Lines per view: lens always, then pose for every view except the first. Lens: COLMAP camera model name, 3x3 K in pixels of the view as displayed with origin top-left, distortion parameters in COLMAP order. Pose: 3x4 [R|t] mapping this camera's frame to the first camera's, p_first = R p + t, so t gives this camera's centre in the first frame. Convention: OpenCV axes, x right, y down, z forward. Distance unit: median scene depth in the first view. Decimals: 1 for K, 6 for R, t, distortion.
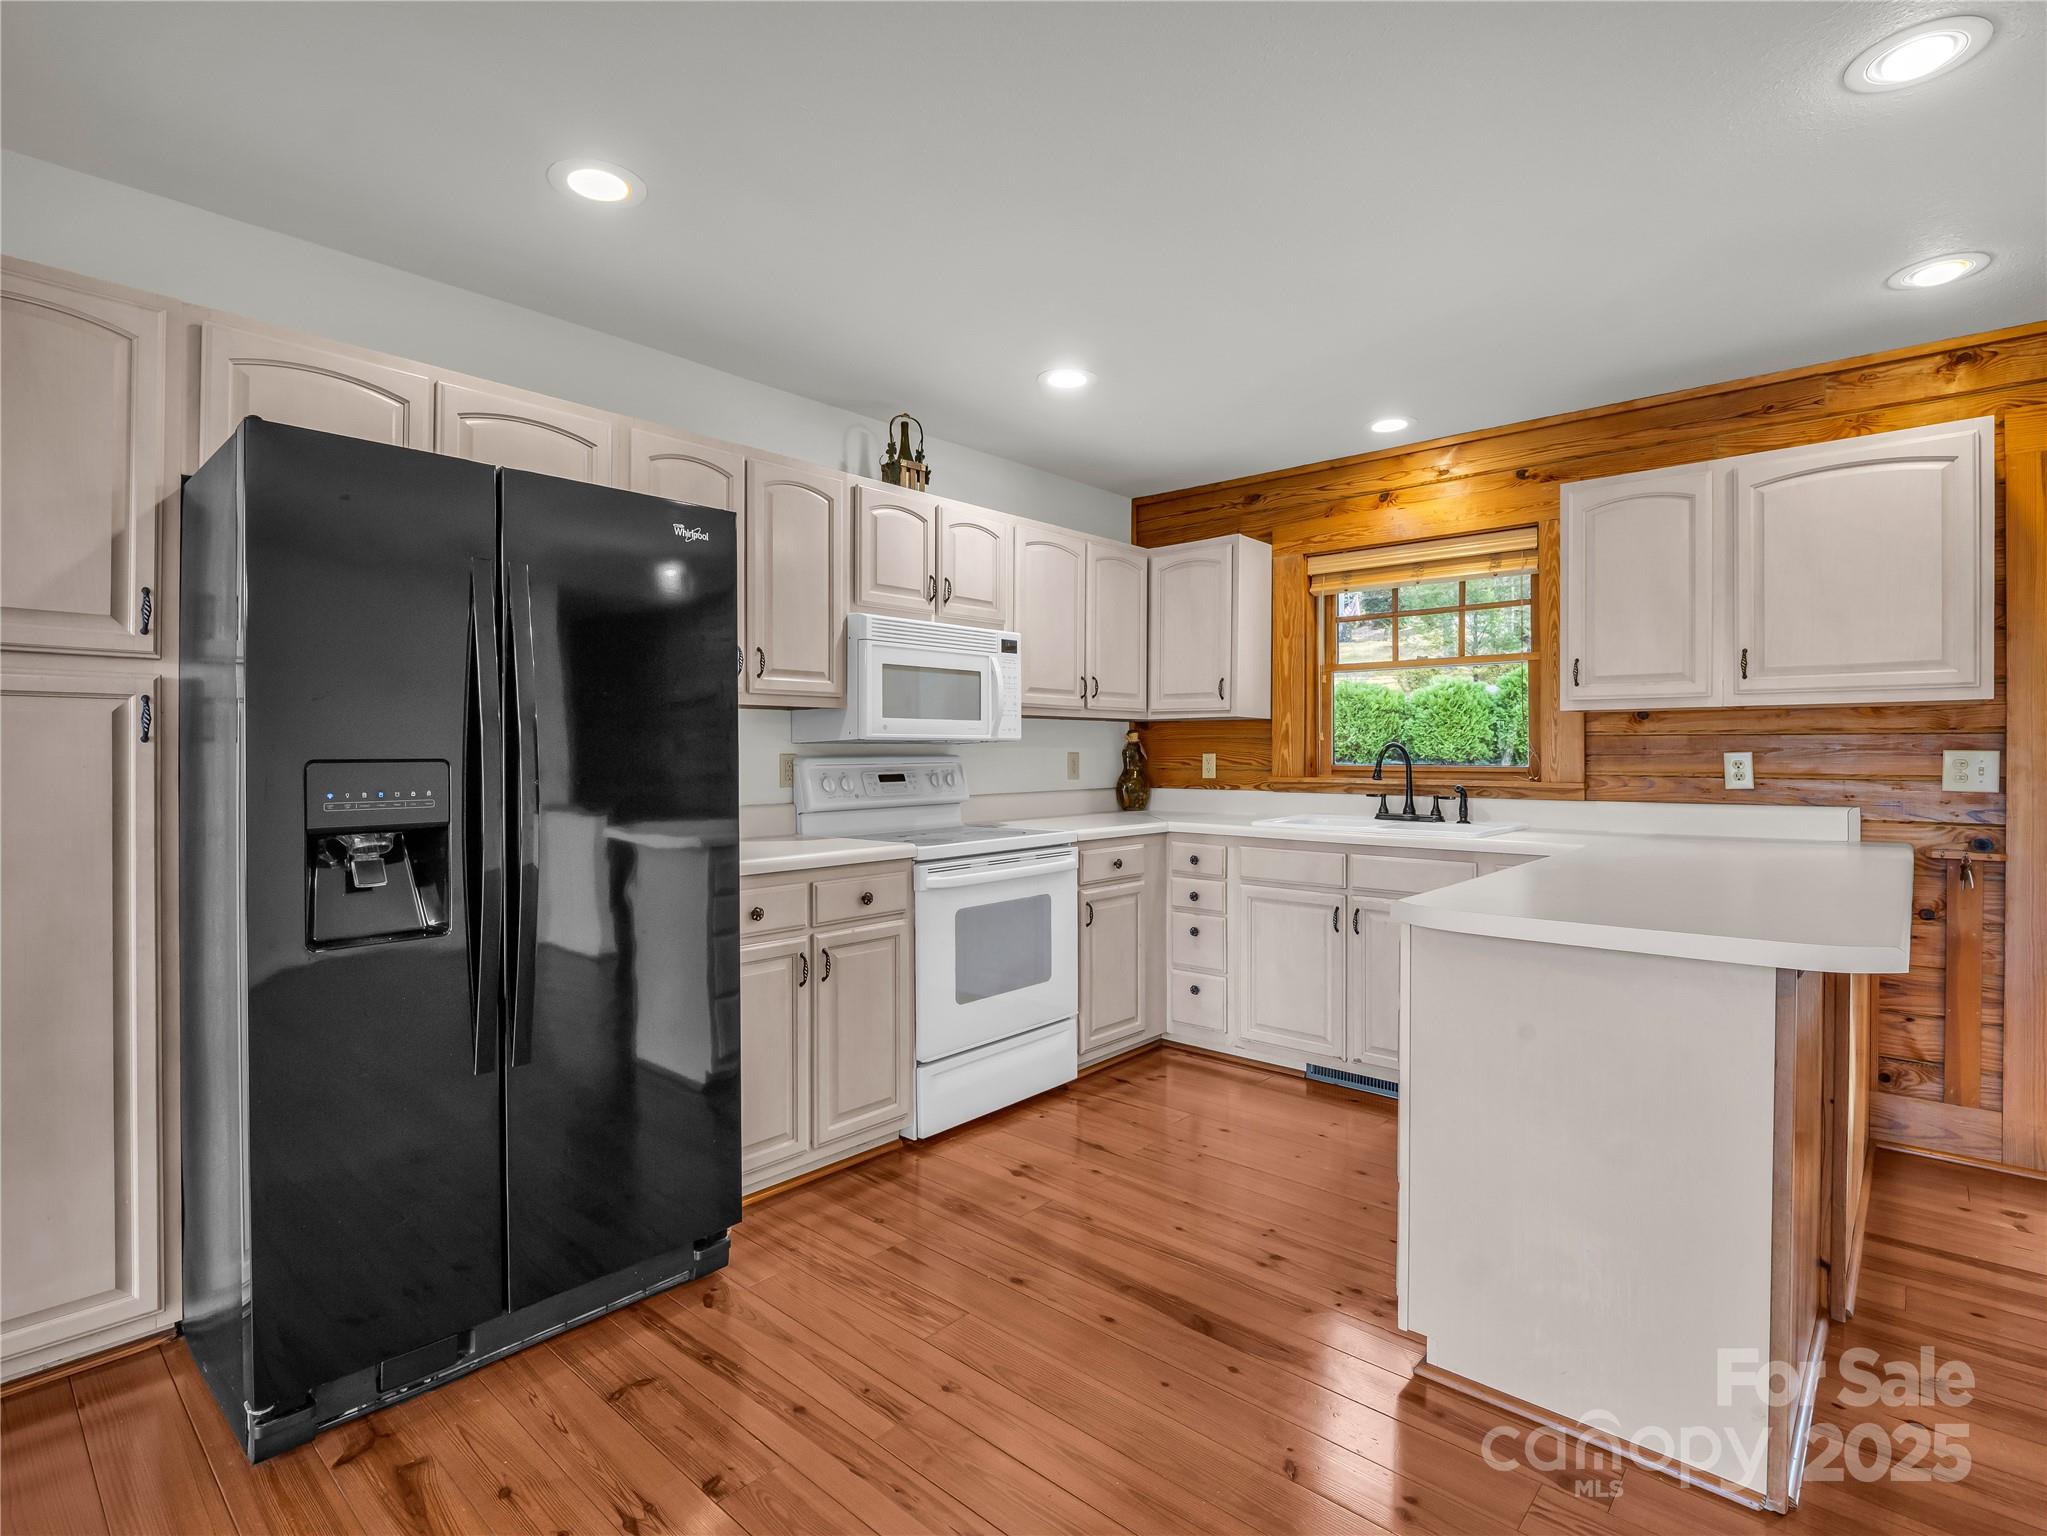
lens RADIAL K [[1019.0, 0, 1011.5], [0, 1019.0, 755.6], [0, 0, 1]] dist [-0.006635, -0.003526]
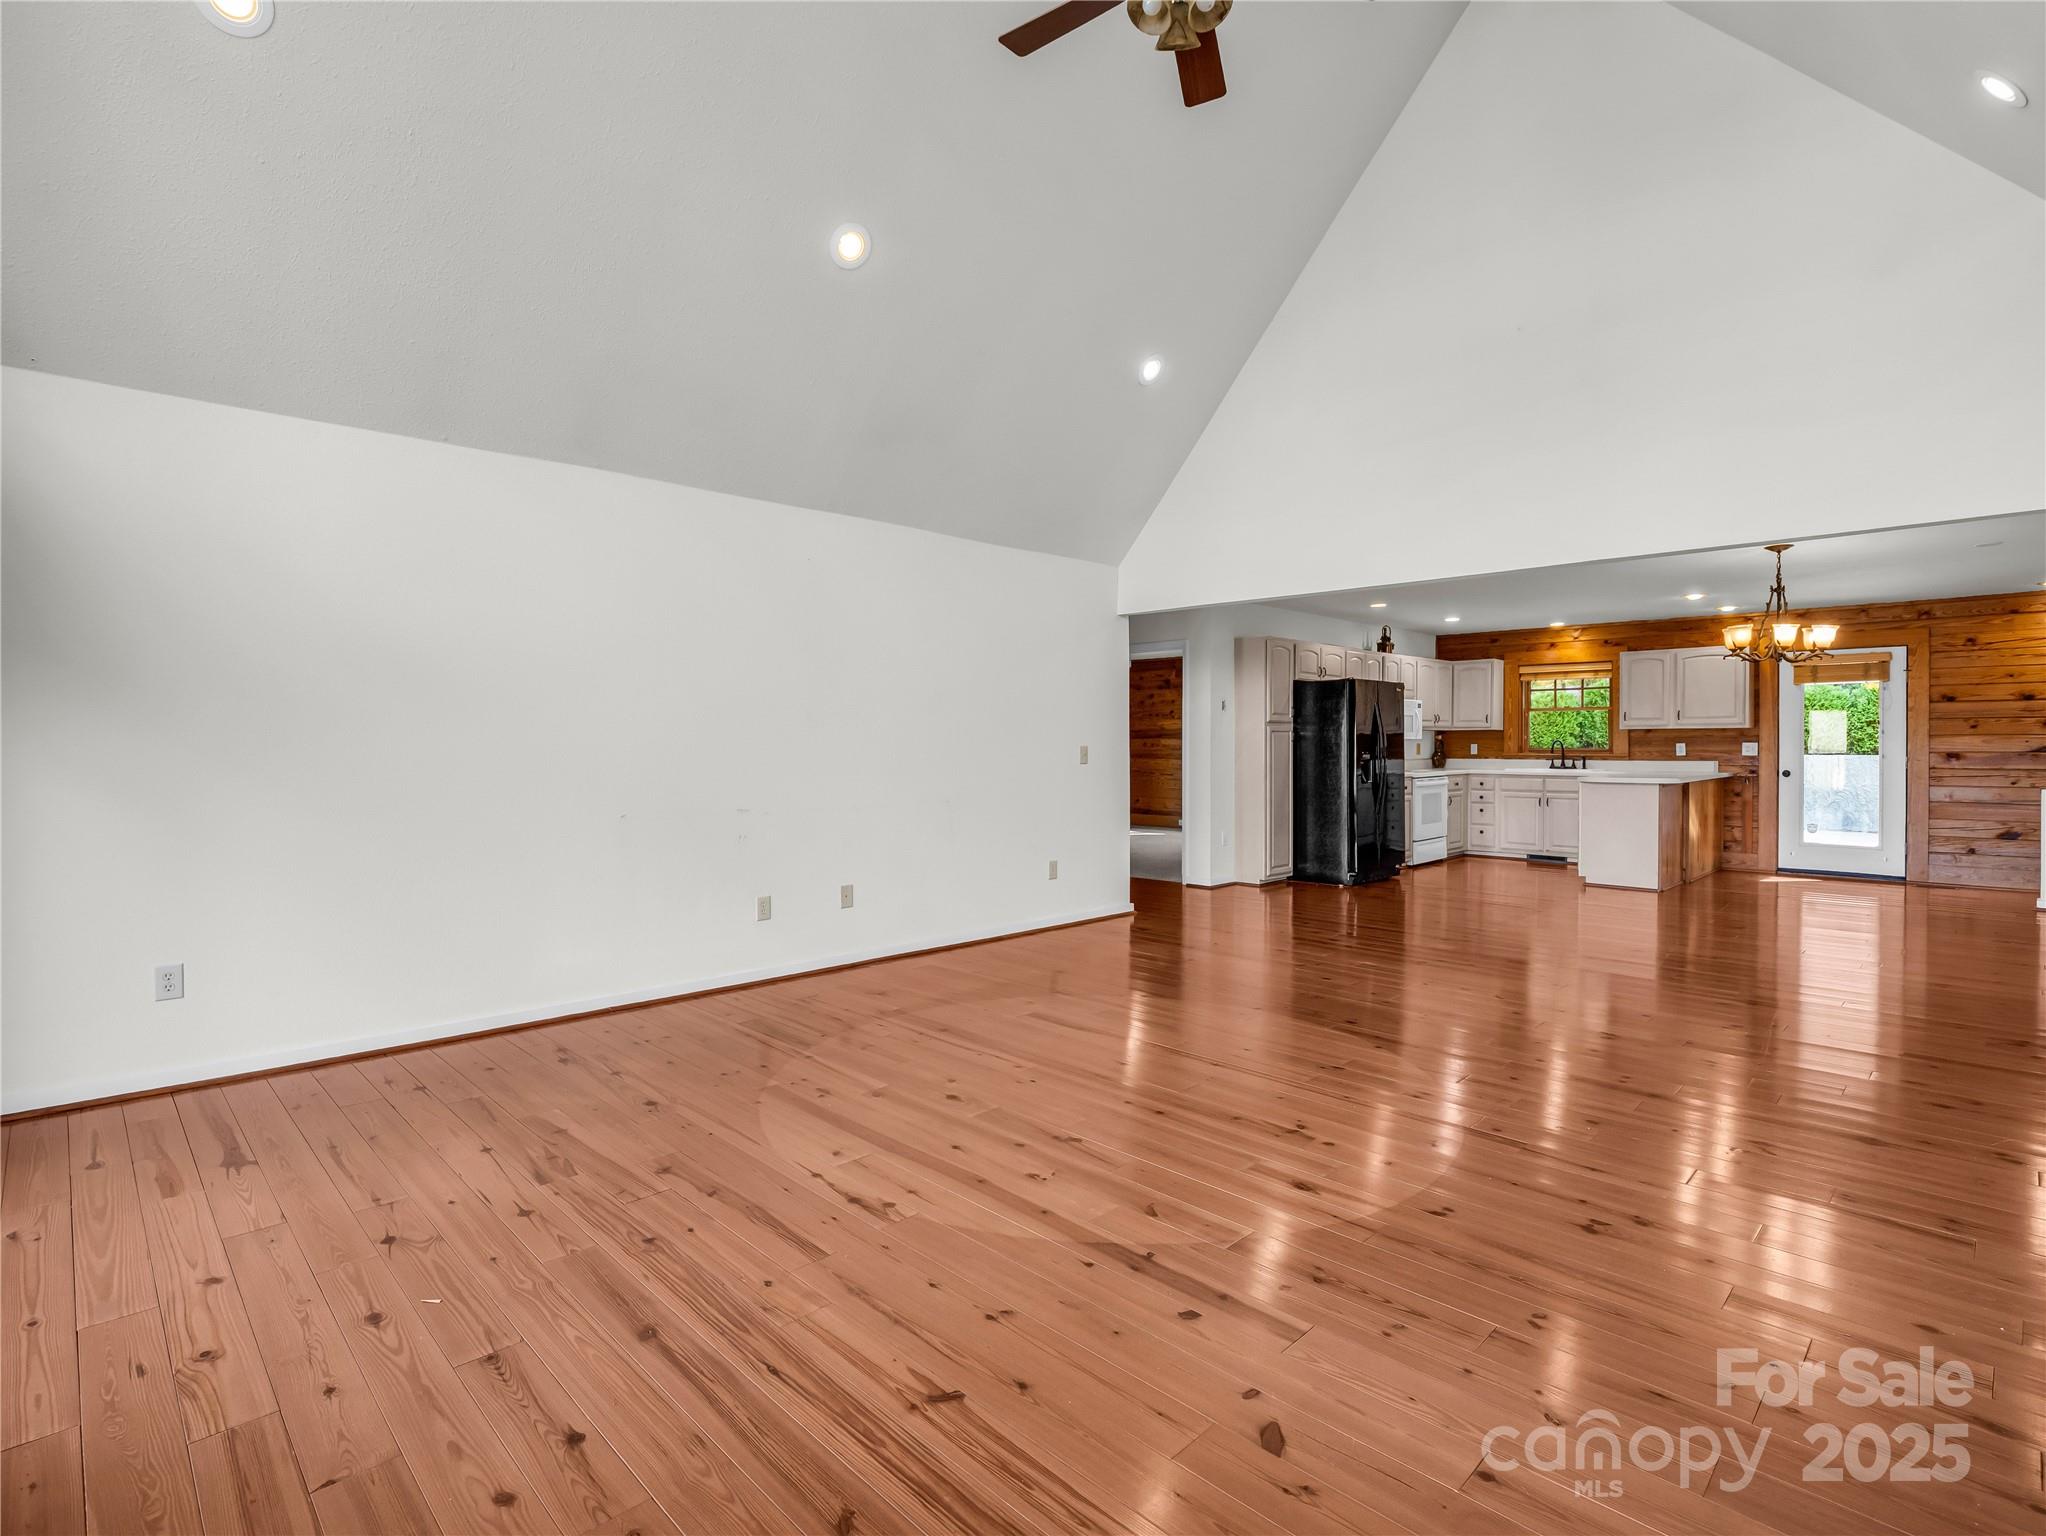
lens RADIAL K [[1018.5, 0, 1021.7], [0, 1018.5, 756.5], [0, 0, 1]] dist [-0.006635, -0.003526]
pose [[0.998828, -0.001959, -0.048357, -0.964922], [0.002412, 0.999954, 0.009330, 0.003090], [0.048336, -0.009435, 0.998787, -1.861831]]
